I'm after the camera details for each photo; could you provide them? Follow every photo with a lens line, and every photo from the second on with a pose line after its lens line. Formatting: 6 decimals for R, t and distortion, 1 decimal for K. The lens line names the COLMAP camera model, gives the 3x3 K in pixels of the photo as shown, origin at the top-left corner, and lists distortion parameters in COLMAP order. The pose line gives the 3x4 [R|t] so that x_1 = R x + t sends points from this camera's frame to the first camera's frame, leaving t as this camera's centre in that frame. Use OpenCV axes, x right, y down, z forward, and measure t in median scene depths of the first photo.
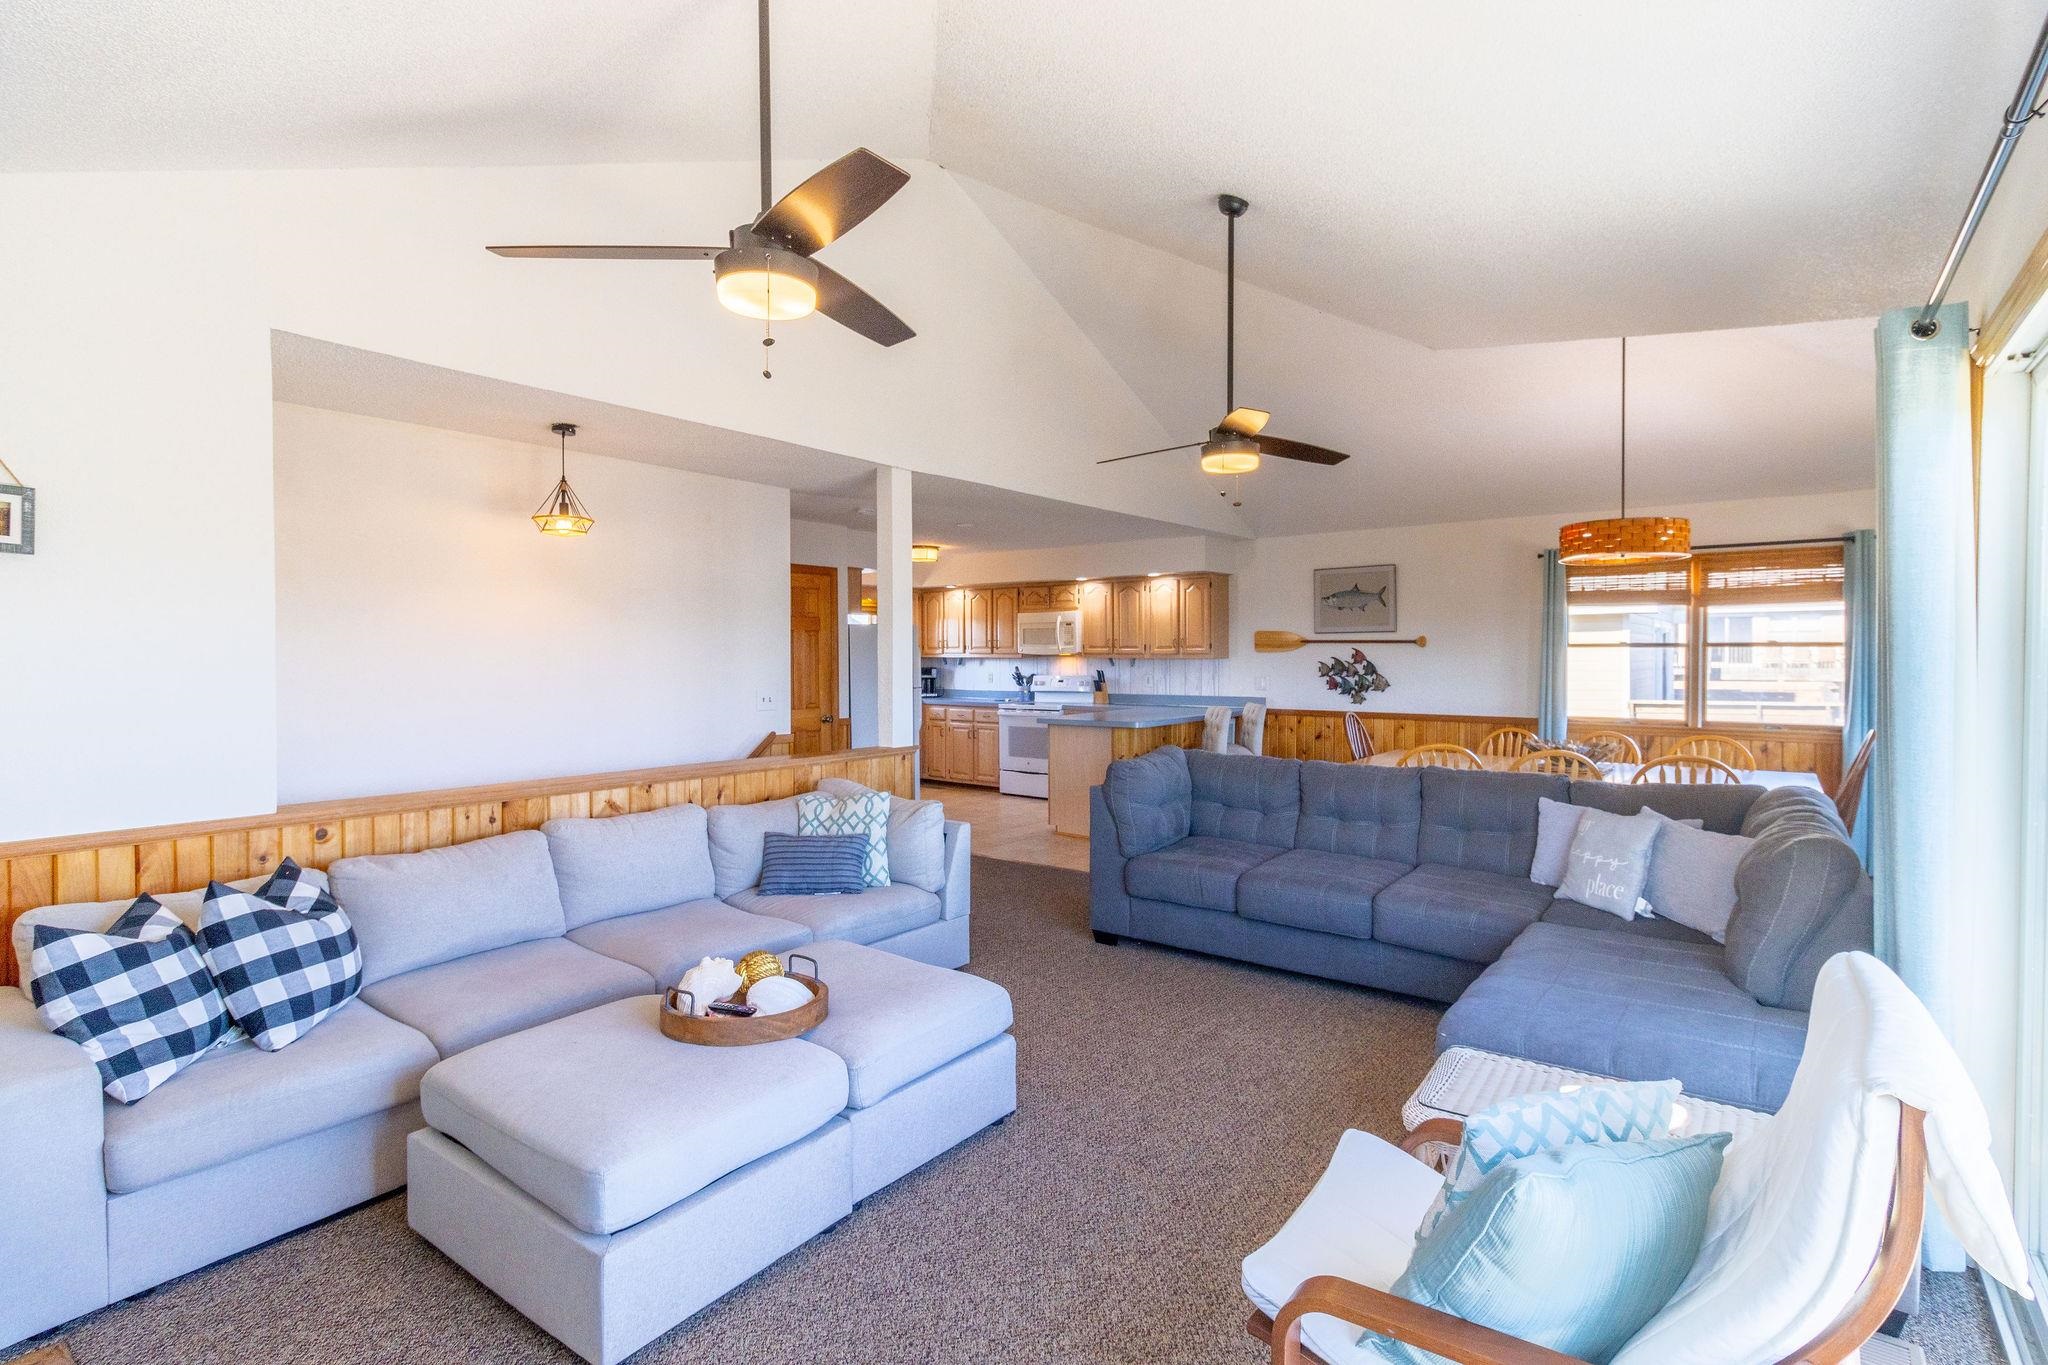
lens RADIAL K [[953.6, 0, 1022.6], [0, 953.6, 673.5], [0, 0, 1]] dist [0.004467, -0.001148]
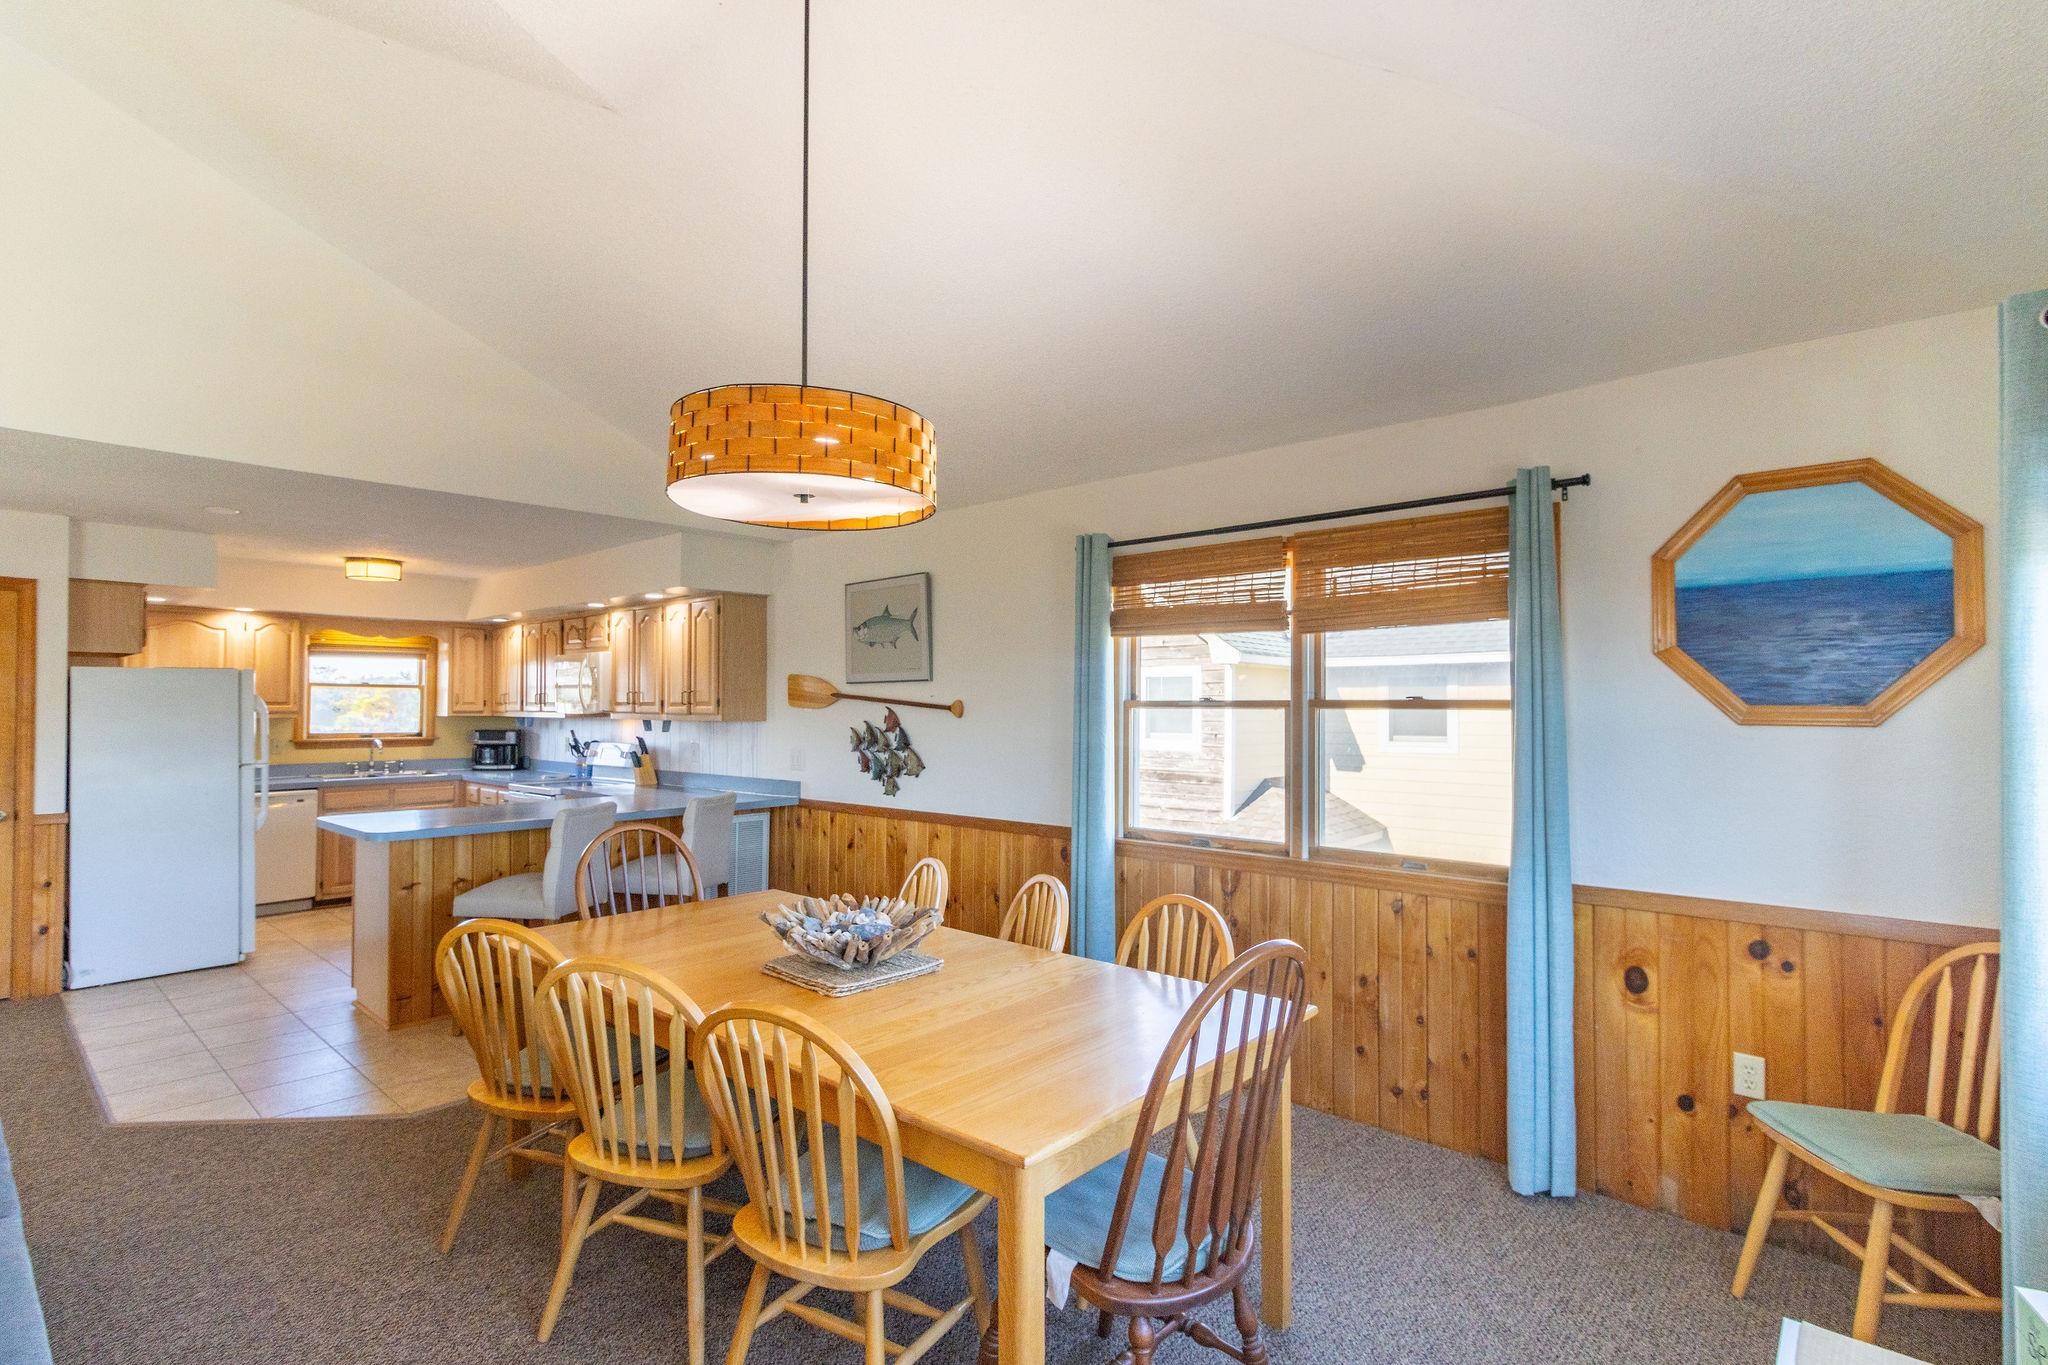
lens RADIAL K [[953.6, 0, 1026.0], [0, 953.6, 688.5], [0, 0, 1]] dist [0.004467, -0.001148]
pose [[0.998995, 0.002475, -0.044763, 0.426253], [-0.004305, 0.999157, -0.040826, -0.012155], [0.044624, 0.040977, 0.998163, 0.338139]]
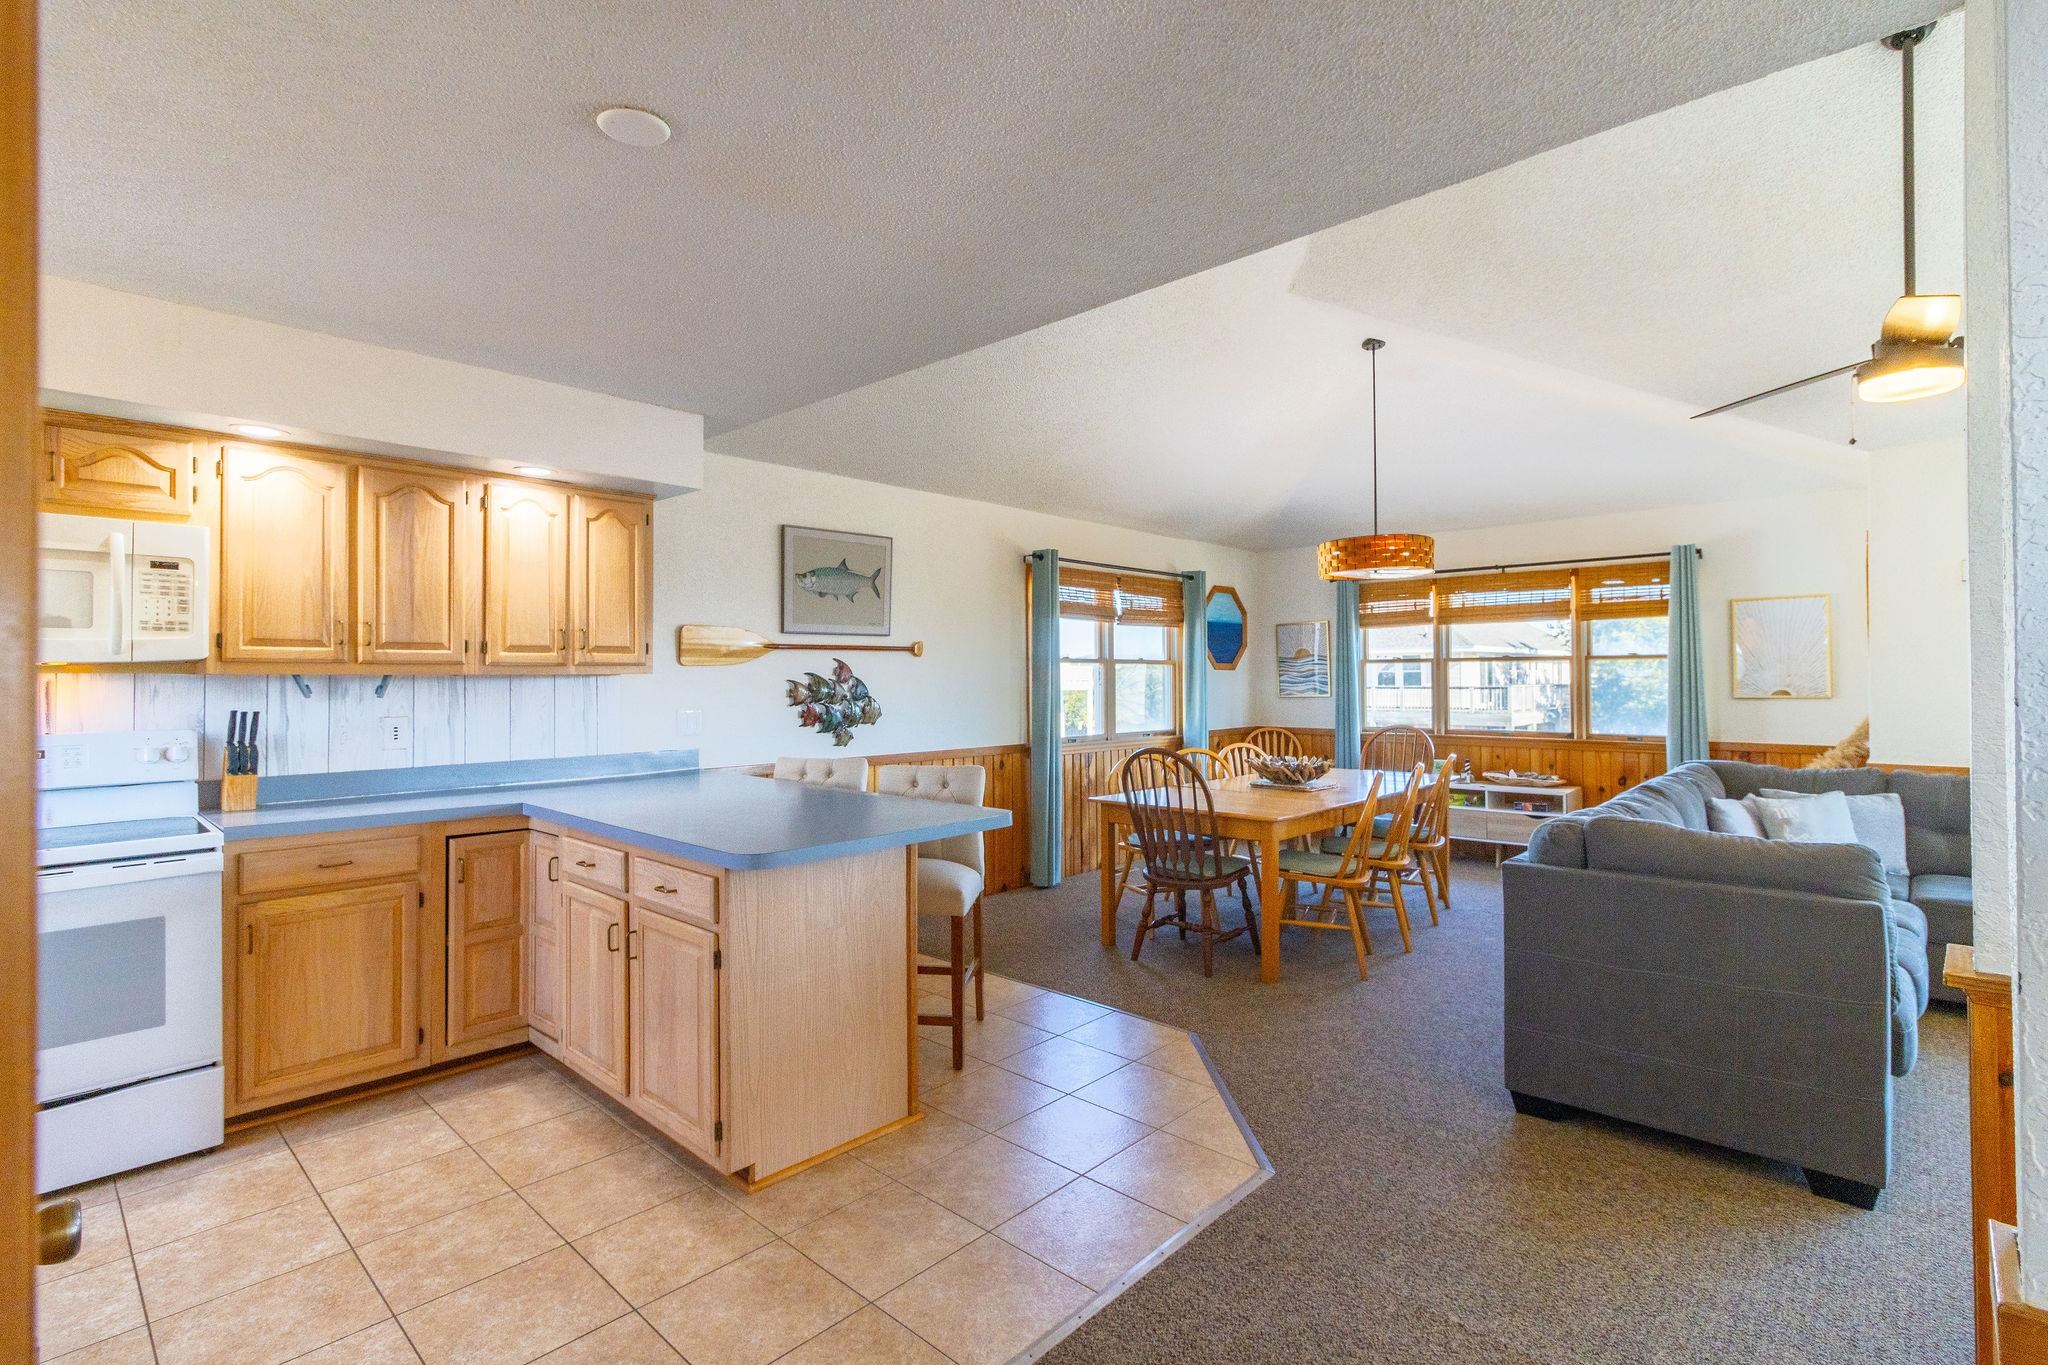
lens RADIAL K [[953.6, 0, 1030.2], [0, 953.6, 669.6], [0, 0, 1]] dist [0.004467, -0.001148]
pose [[0.076535, 0.009000, 0.997026, -0.252243], [0.022520, 0.999689, -0.010752, -0.008794], [-0.996813, 0.023276, 0.076308, 0.750176]]
